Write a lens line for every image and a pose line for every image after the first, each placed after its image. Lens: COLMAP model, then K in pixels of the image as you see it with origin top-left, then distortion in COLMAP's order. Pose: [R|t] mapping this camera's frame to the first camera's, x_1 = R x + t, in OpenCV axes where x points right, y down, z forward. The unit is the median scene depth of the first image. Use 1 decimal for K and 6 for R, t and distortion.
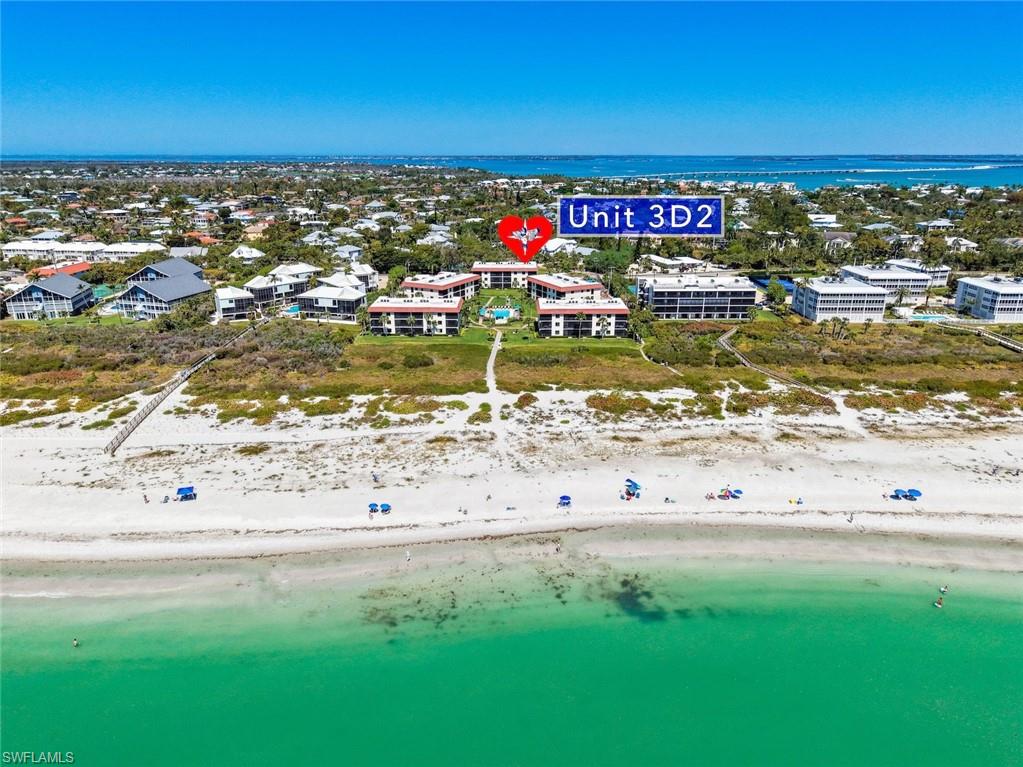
lens RADIAL K [[686.9, 0, 506.2], [0, 686.9, 379.7], [0, 0, 1]] dist [0.107115, -0.115326]
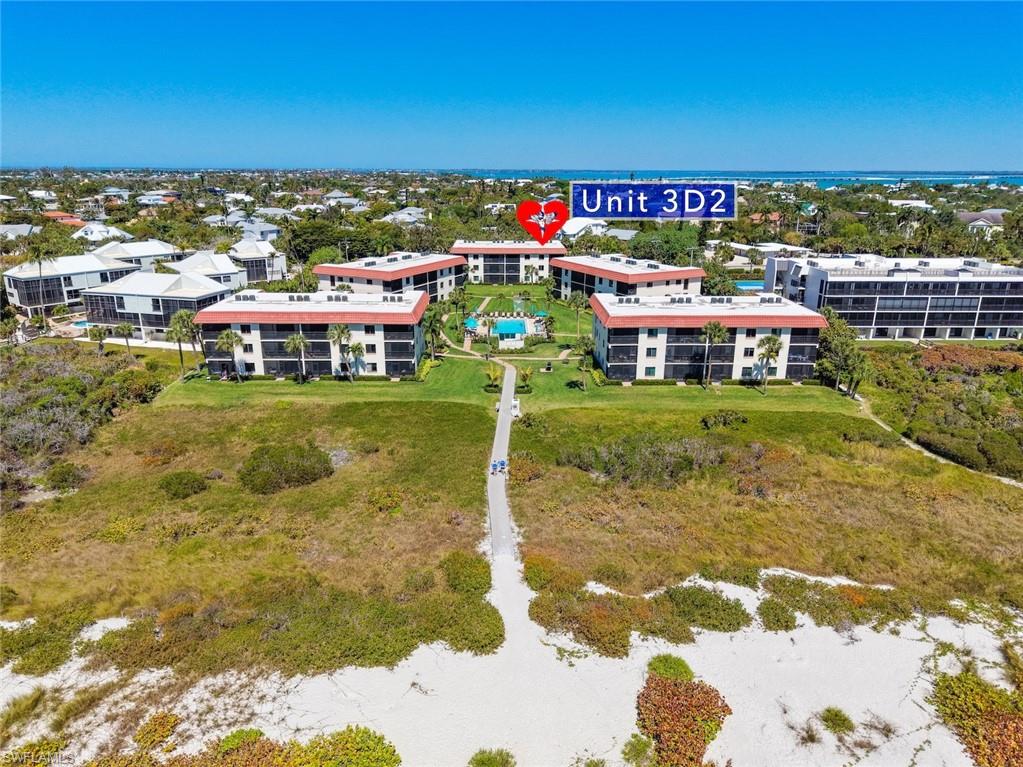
lens RADIAL K [[695.4, 0, 511.5], [0, 695.4, 383.5], [0, 0, 1]] dist [0.039847, -0.045083]
pose [[0.999590, -0.002599, 0.028529, -0.020882], [0.003042, 0.999876, -0.015471, -0.050754], [-0.028485, 0.015551, 0.999473, 0.530991]]
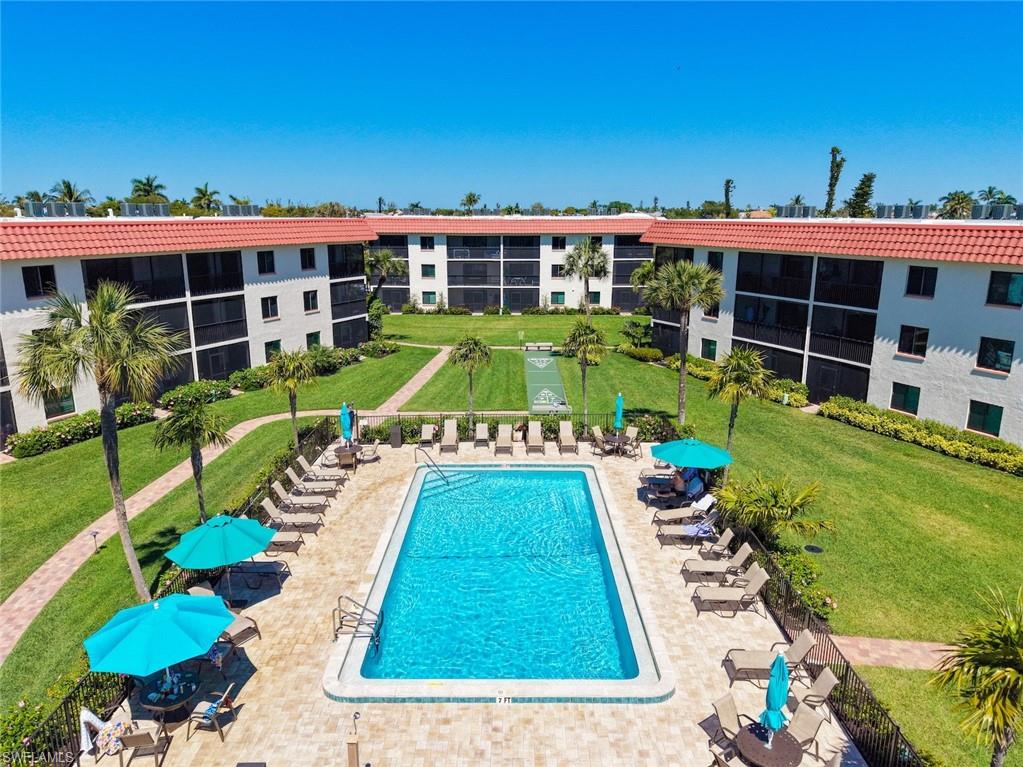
lens RADIAL K [[695.4, 0, 511.5], [0, 695.4, 383.5], [0, 0, 1]] dist [0.039847, -0.045083]
pose [[0.999816, -0.002799, 0.018999, -0.008206], [0.004169, 0.997364, -0.072435, -0.116271], [-0.018746, 0.072501, 0.997192, 0.975891]]
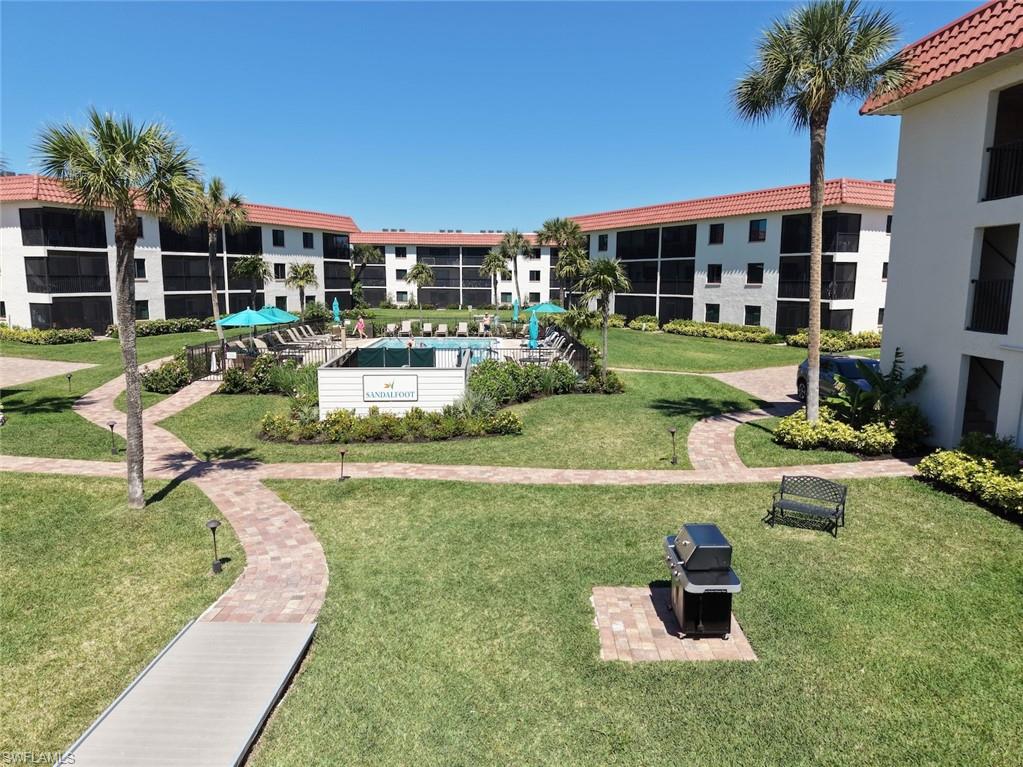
lens RADIAL K [[686.9, 0, 506.2], [0, 686.9, 379.7], [0, 0, 1]] dist [0.107115, -0.115326]
pose [[0.999283, -0.002080, 0.037811, 0.003096], [0.008298, 0.986247, -0.165068, -0.072055], [-0.036947, 0.165264, 0.985557, 0.918653]]
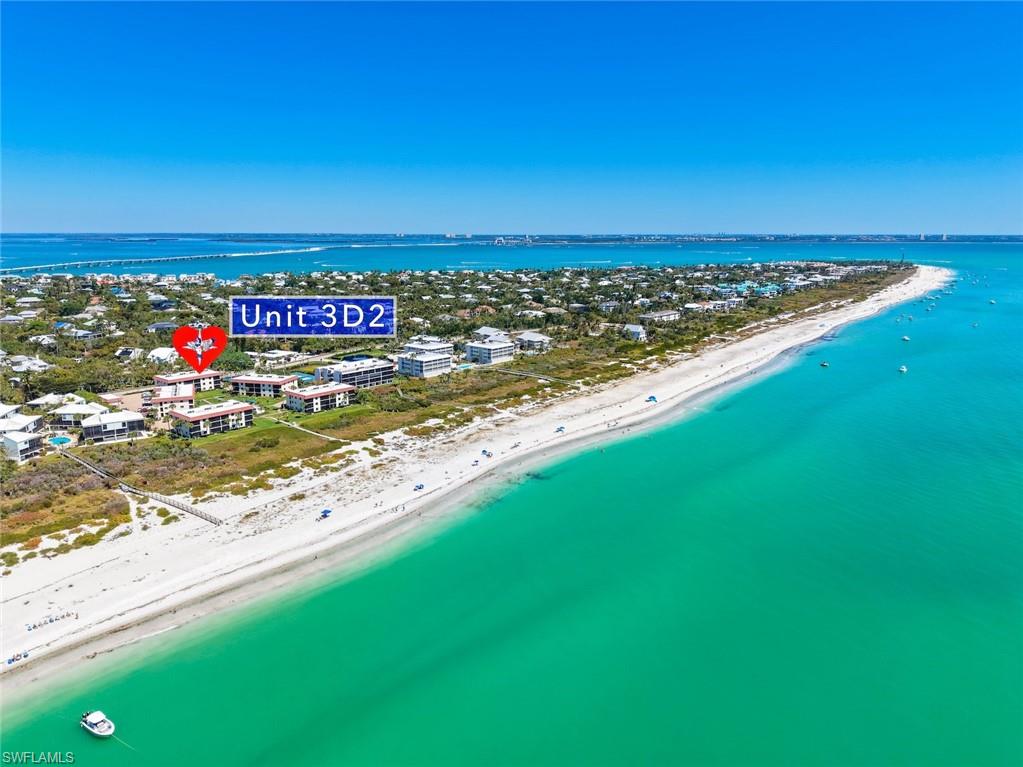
lens RADIAL K [[699.1, 0, 512.5], [0, 699.1, 381.4], [0, 0, 1]] dist [0.033709, -0.032191]
pose [[0.640556, -0.160229, 0.751010, -0.735331], [0.234535, 0.972080, 0.007353, -0.035542], [-0.731220, 0.171428, 0.660250, -0.315745]]
